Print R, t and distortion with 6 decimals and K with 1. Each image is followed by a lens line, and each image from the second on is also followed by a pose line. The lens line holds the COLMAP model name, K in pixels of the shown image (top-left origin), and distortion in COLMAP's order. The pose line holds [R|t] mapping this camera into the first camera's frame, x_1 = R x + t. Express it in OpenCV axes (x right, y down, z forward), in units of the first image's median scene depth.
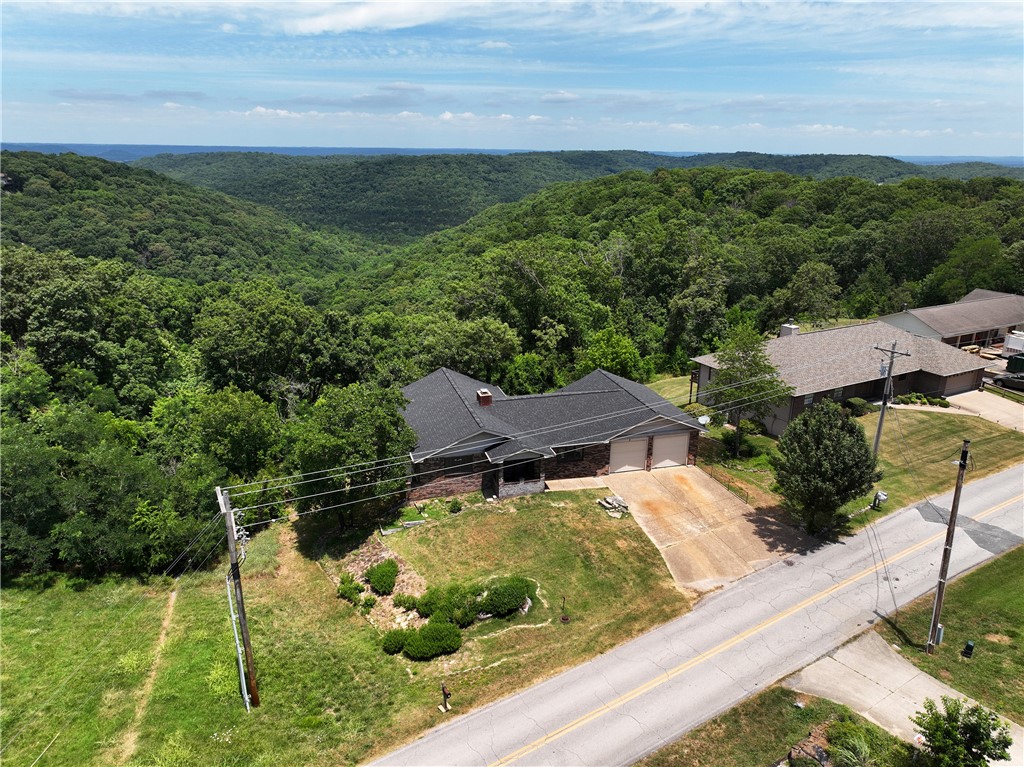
lens RADIAL K [[718.8, 0, 512.0], [0, 718.8, 383.5], [0, 0, 1]] dist [0.005676, 0.008946]
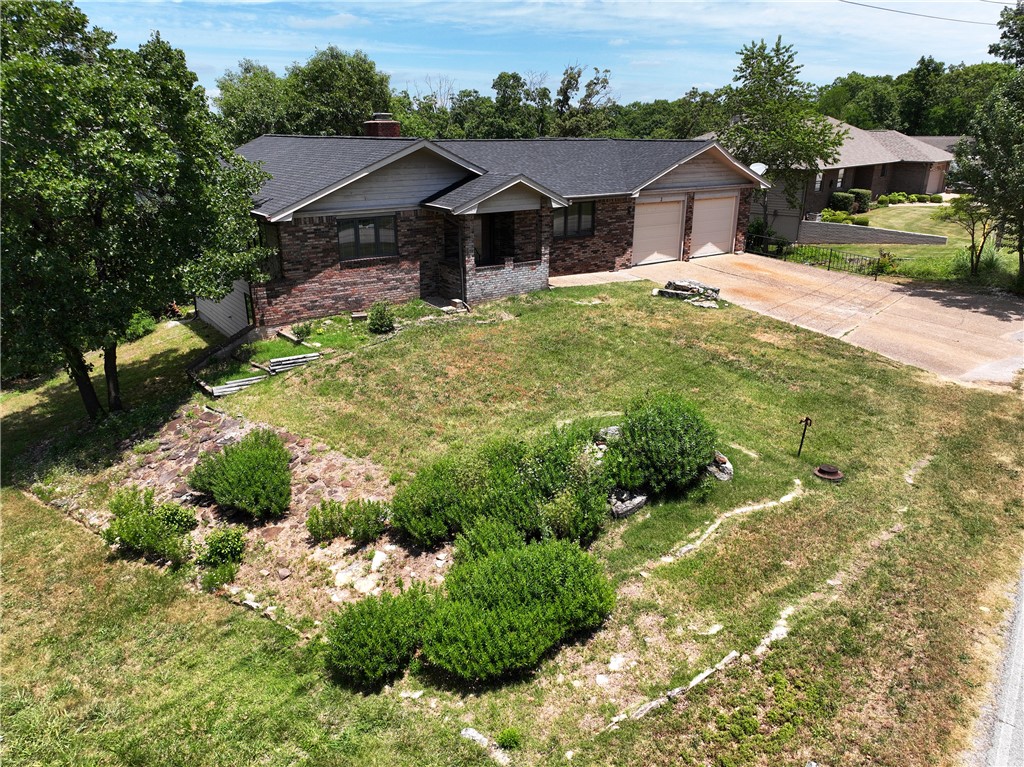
lens RADIAL K [[718.8, 0, 512.0], [0, 718.8, 383.5], [0, 0, 1]] dist [0.005676, 0.008946]
pose [[0.941573, -0.120016, 0.314701, -0.167036], [0.112282, 0.992760, 0.042661, 0.228144], [-0.317542, -0.004834, 0.948232, 0.647406]]
